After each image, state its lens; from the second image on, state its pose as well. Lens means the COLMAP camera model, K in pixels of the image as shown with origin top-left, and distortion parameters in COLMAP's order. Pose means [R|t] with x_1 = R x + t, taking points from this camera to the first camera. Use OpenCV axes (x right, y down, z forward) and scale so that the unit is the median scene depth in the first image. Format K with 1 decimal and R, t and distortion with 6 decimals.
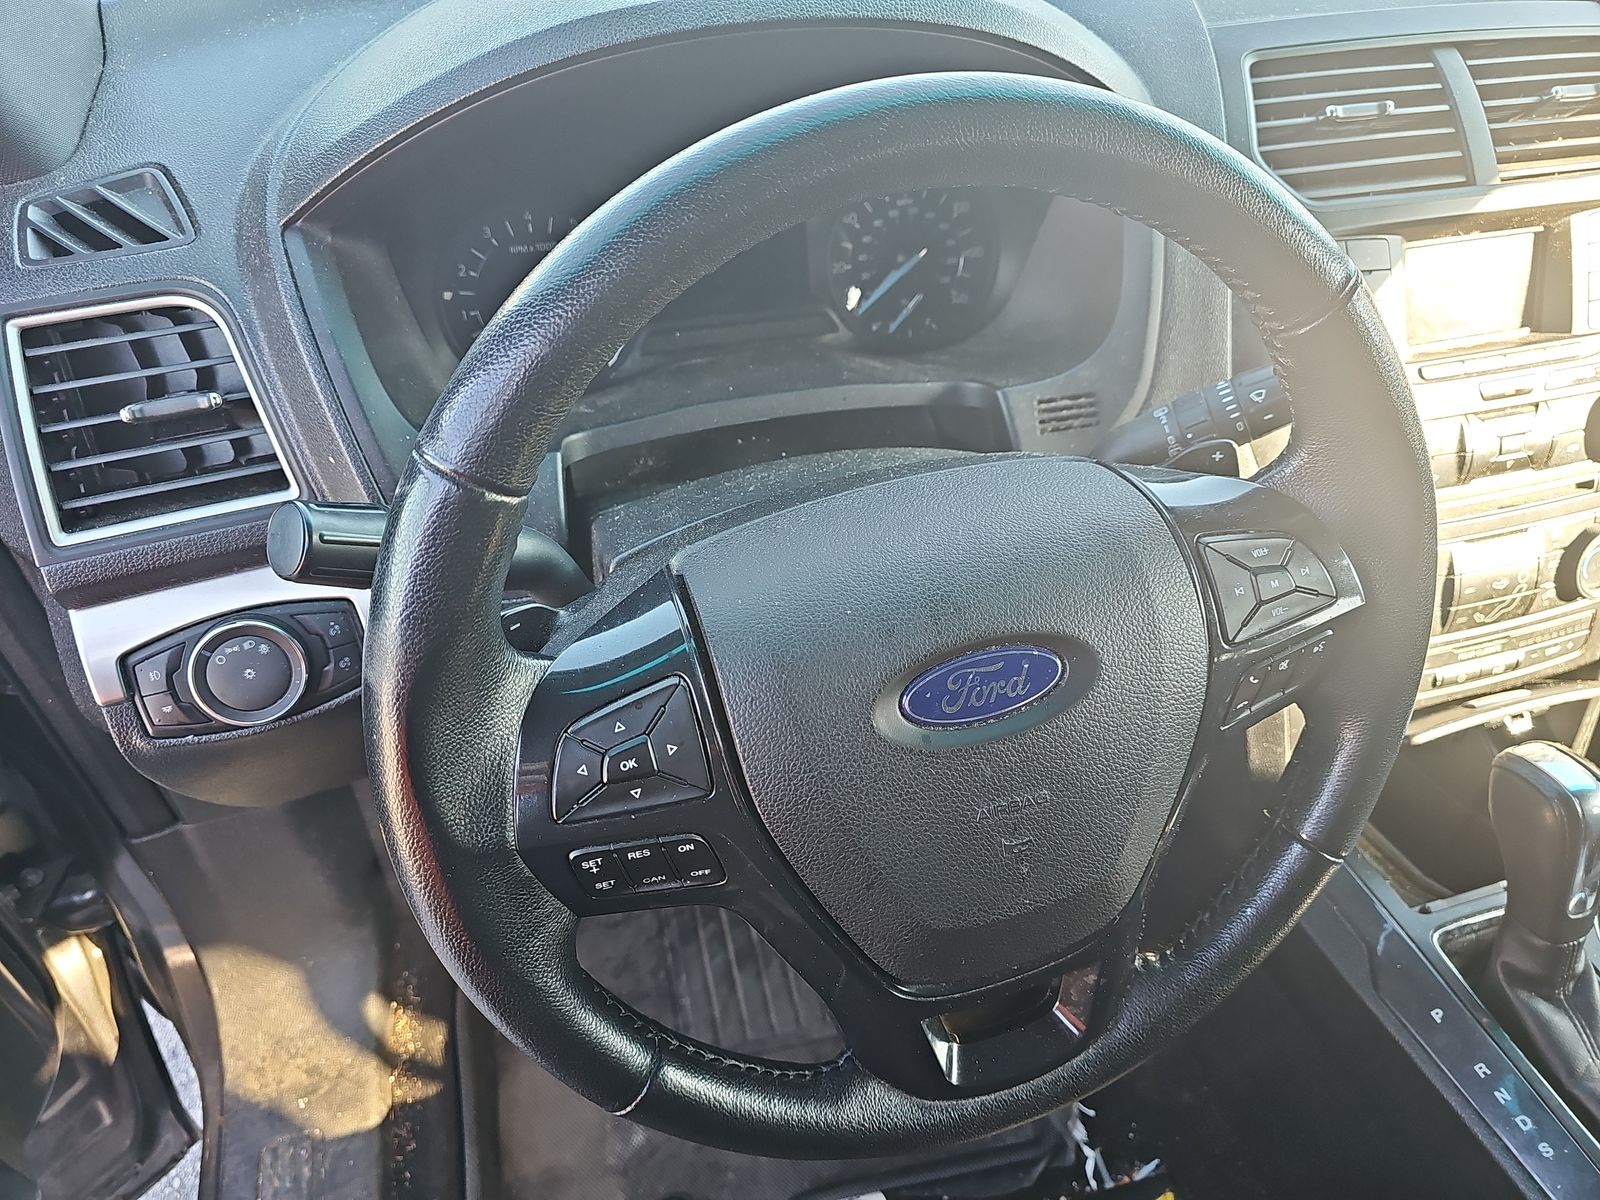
lens RADIAL K [[1120.2, 0, 798.1], [0, 1120.2, 592.4], [0, 0, 1]] dist [0.051770, -0.057983]
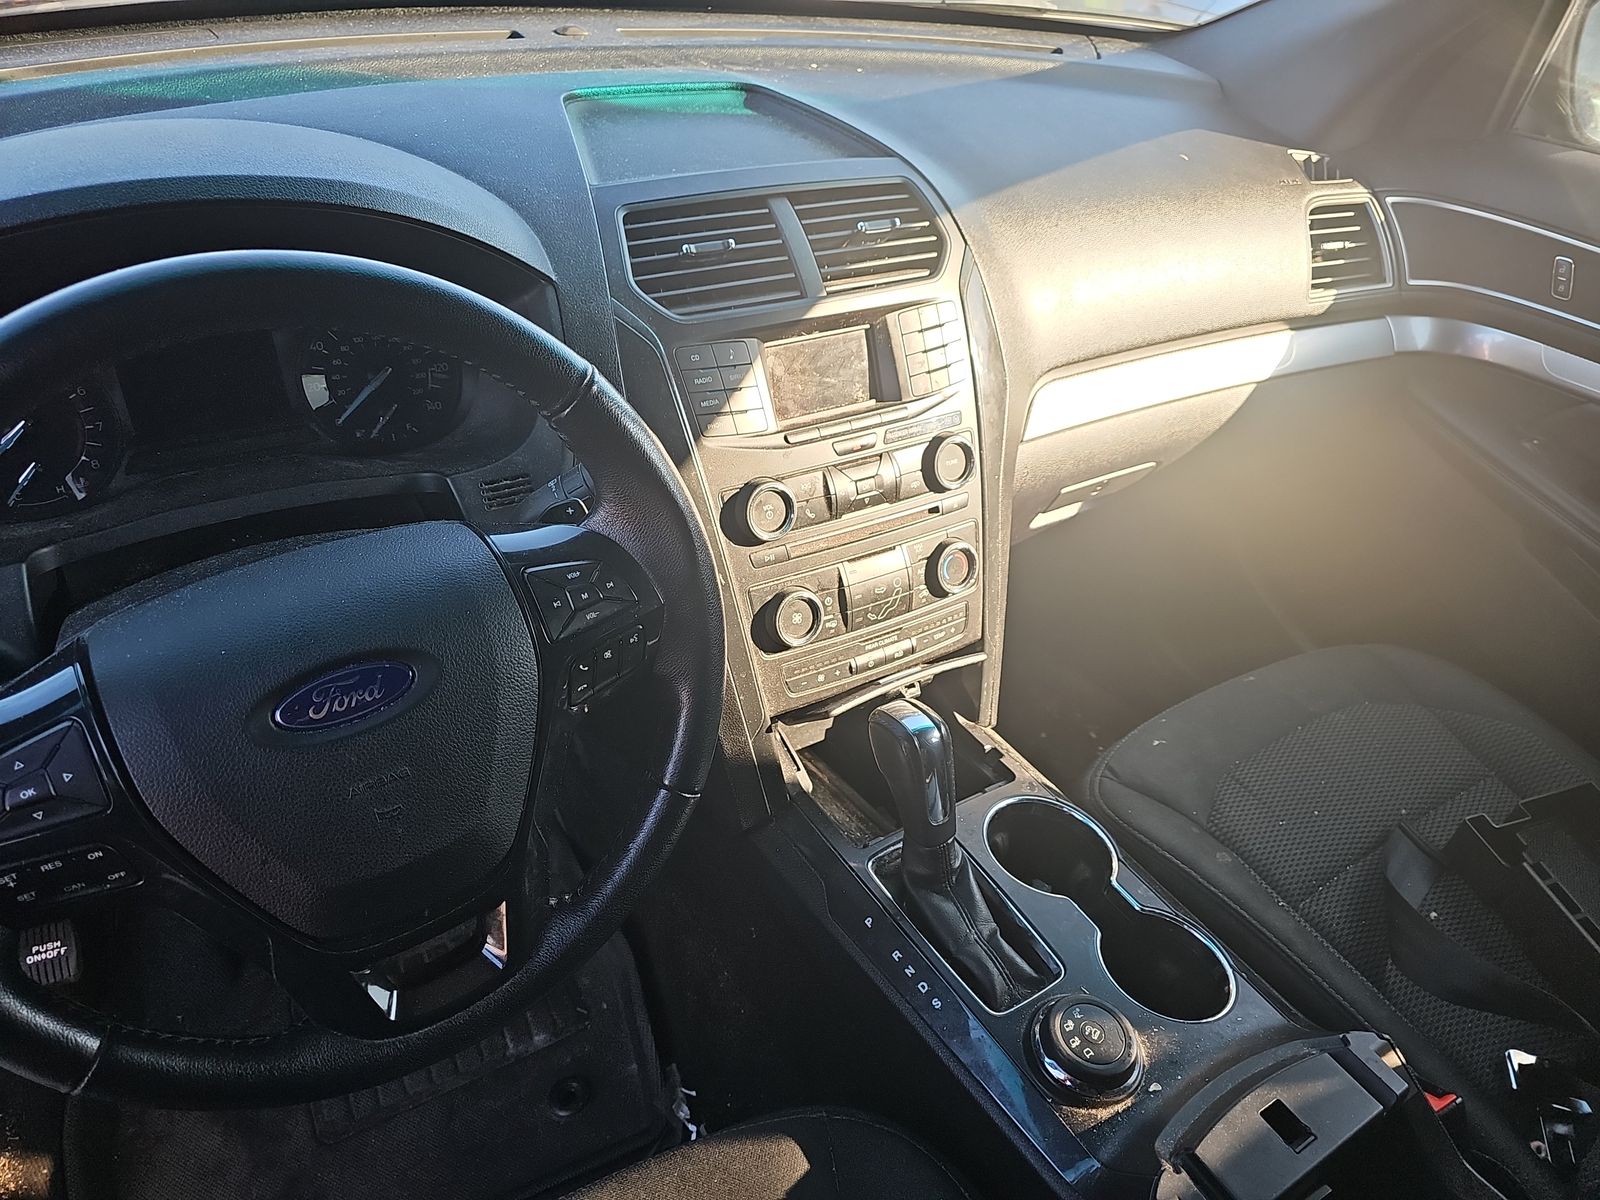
lens RADIAL K [[1101.0, 0, 804.1], [0, 1101.0, 609.9], [0, 0, 1]] dist [0.094574, -0.106708]
pose [[0.962178, -0.119220, 0.244949, 0.222251], [0.135694, 0.989414, -0.051455, 0.073927], [-0.236221, 0.082747, 0.968170, -0.241965]]
